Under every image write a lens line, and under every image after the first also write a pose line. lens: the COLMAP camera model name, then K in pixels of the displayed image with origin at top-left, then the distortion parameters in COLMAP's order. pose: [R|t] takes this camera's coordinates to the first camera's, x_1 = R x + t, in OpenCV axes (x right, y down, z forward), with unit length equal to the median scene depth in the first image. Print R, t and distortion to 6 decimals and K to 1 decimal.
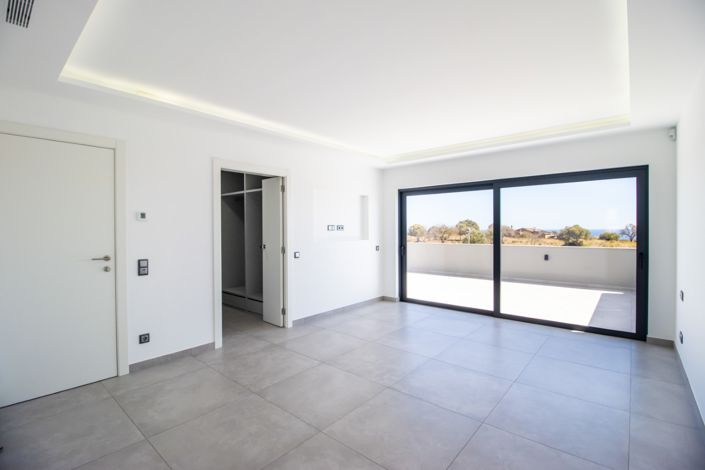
lens RADIAL K [[325.2, 0, 353.5], [0, 325.2, 229.5], [0, 0, 1]] dist [-0.000949, 0.000059]
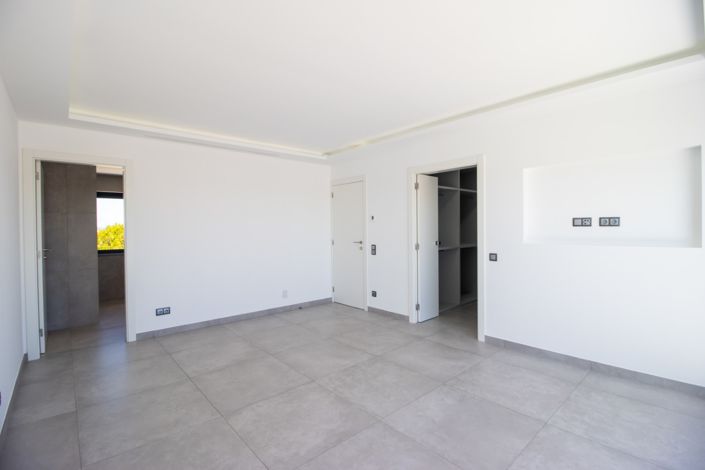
lens RADIAL K [[325.2, 0, 353.5], [0, 325.2, 229.5], [0, 0, 1]] dist [-0.000949, 0.000059]
pose [[-0.128221, 0.010683, -0.991688, 0.997285], [0.005771, 0.999933, 0.010026, -0.000907], [0.991729, -0.004438, -0.128274, 1.139331]]
